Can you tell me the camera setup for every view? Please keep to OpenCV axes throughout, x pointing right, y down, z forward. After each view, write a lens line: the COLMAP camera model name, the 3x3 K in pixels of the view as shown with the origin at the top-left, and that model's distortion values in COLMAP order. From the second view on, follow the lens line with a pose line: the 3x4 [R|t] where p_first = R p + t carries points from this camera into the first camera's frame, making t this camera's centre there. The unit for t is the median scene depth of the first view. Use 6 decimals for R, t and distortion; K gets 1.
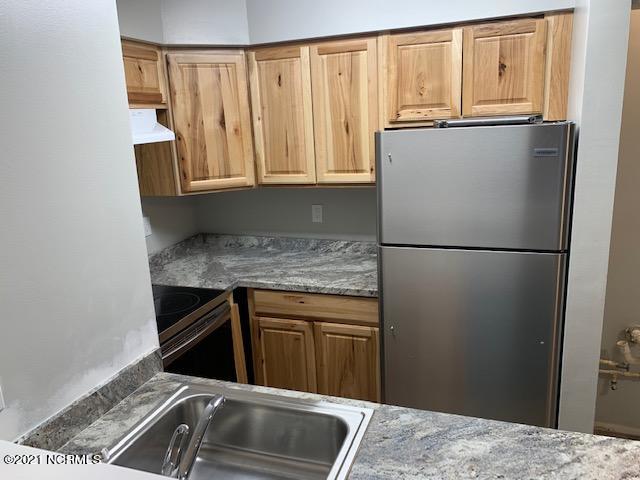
lens RADIAL K [[490.9, 0, 318.0], [0, 490.9, 233.2], [0, 0, 1]] dist [0.029279, -0.011845]
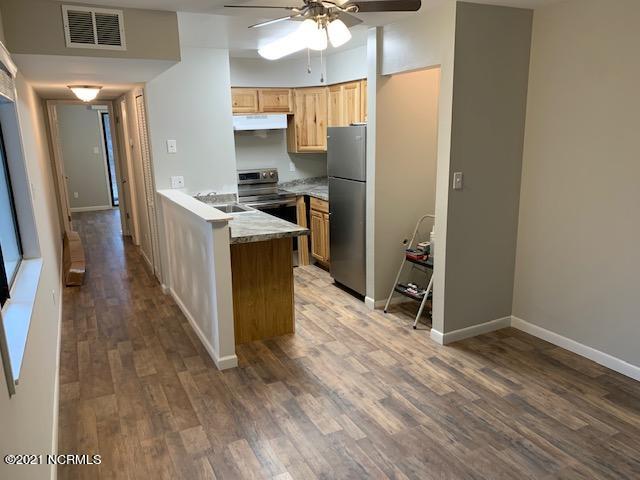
lens RADIAL K [[485.3, 0, 320.0], [0, 485.3, 240.0], [0, 0, 1]] dist [0.104191, -0.203251]
pose [[0.725629, 0.183547, -0.663154, 1.439711], [-0.159532, 0.982382, 0.097340, 0.088885], [0.669337, 0.035162, 0.742126, -0.617872]]
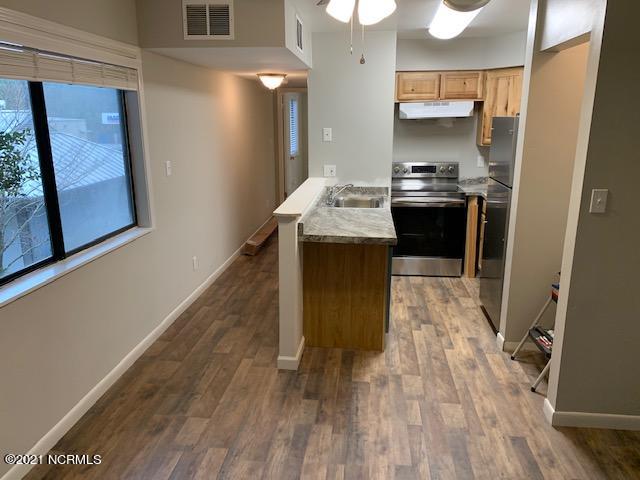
lens RADIAL K [[490.9, 0, 318.0], [0, 490.9, 233.2], [0, 0, 1]] dist [0.029279, -0.011845]
pose [[0.232712, 0.270348, -0.934215, 1.558339], [-0.220008, 0.950319, 0.220205, -0.036416], [0.947334, 0.154290, 0.280629, -0.110335]]
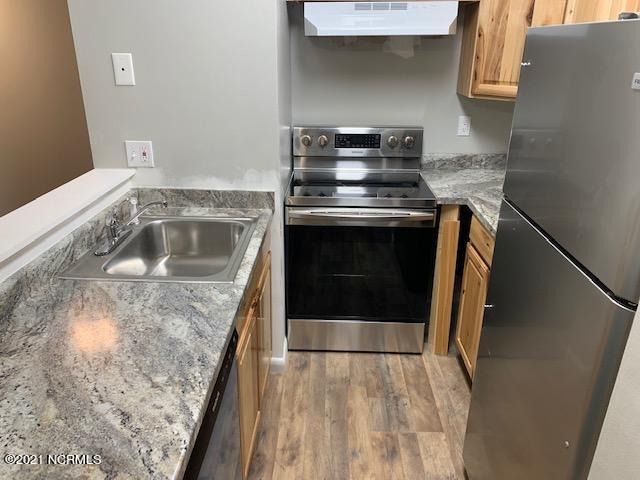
lens RADIAL K [[490.9, 0, 318.0], [0, 490.9, 233.2], [0, 0, 1]] dist [0.029279, -0.011845]
pose [[0.309584, 0.392469, -0.866098, 0.598267], [-0.235250, 0.914143, 0.330151, -0.086627], [0.921312, 0.101540, 0.375332, 0.410556]]
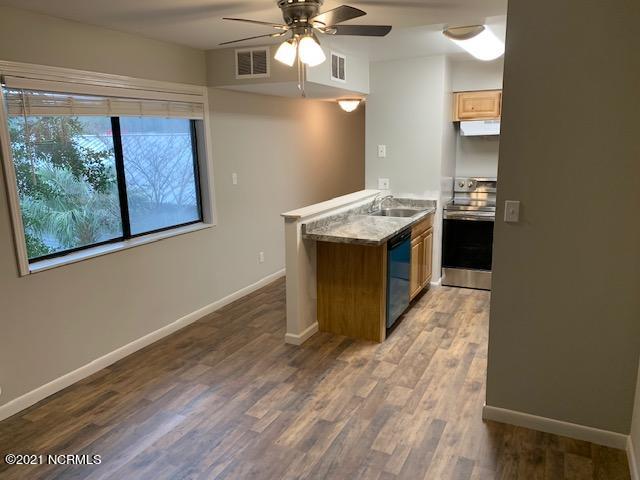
lens RADIAL K [[490.9, 0, 318.0], [0, 490.9, 233.2], [0, 0, 1]] dist [0.029279, -0.011845]
pose [[-0.115660, 0.241996, -0.963359, 1.841711], [-0.193422, 0.945815, 0.260811, -0.153472], [0.974274, 0.216500, -0.062586, 0.336558]]
